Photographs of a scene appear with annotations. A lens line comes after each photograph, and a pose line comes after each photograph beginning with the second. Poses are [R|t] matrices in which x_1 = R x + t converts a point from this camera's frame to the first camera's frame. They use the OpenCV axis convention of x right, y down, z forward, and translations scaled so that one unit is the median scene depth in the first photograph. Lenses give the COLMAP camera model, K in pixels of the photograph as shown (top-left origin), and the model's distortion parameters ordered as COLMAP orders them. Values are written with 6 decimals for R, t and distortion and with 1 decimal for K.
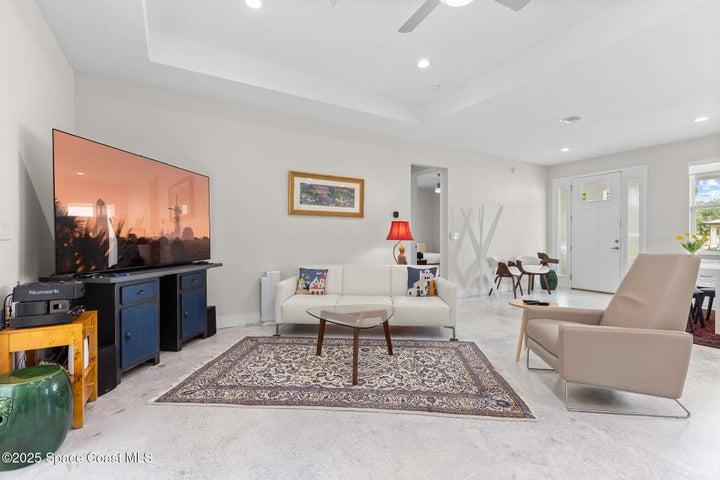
lens RADIAL K [[322.4, 0, 358.6], [0, 322.4, 240.6], [0, 0, 1]] dist [0.003269, 0.000808]
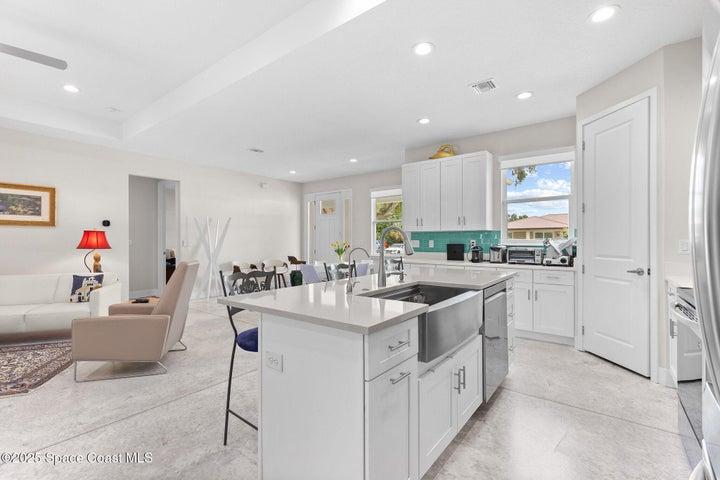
lens RADIAL K [[322.4, 0, 358.6], [0, 322.4, 240.6], [0, 0, 1]] dist [0.003269, 0.000808]
pose [[0.927065, -0.001851, 0.374896, 0.635474], [0.003522, 0.999987, -0.003772, -0.024779], [-0.374884, 0.004817, 0.927059, -0.347603]]
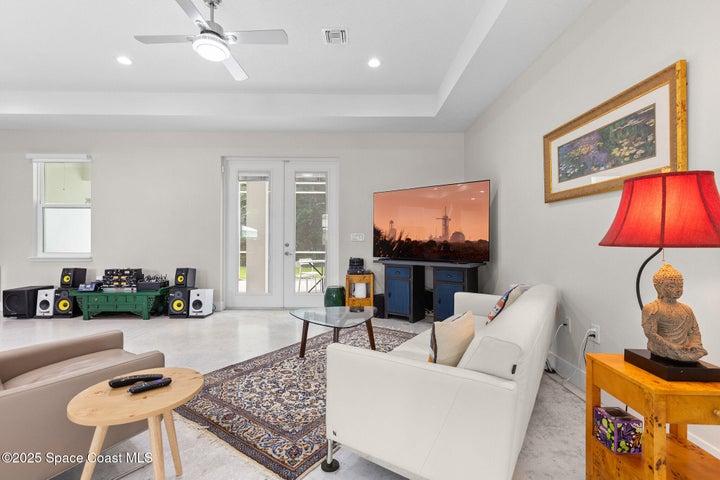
lens RADIAL K [[322.8, 0, 360.0], [0, 322.8, 240.0], [0, 0, 1]] dist [0.015455, -0.017789]
pose [[-0.499488, -0.005860, -0.866301, 0.581952], [-0.008650, 0.999961, -0.001776, -0.003916], [0.866278, 0.006607, -0.499519, 1.099174]]
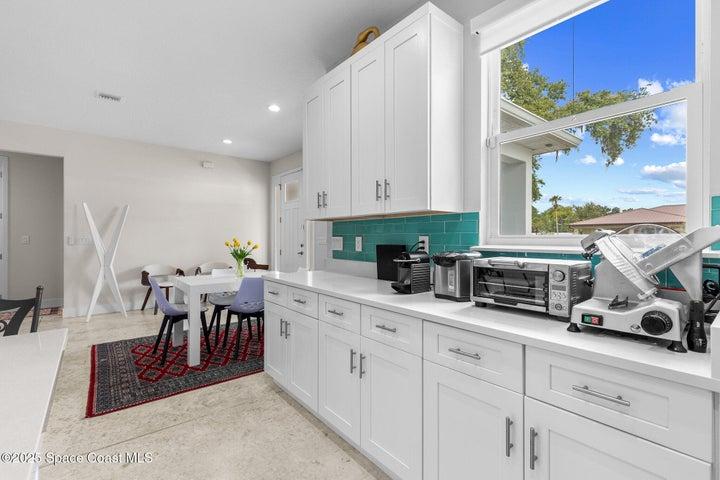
lens RADIAL K [[321.4, 0, 362.1], [0, 321.4, 239.1], [0, 0, 1]] dist [0.000055, 0.000049]
pose [[0.987397, 0.000326, 0.158265, 1.328259], [-0.000157, 0.999999, -0.001076, -0.024574], [-0.158265, 0.001037, 0.987396, 0.129714]]
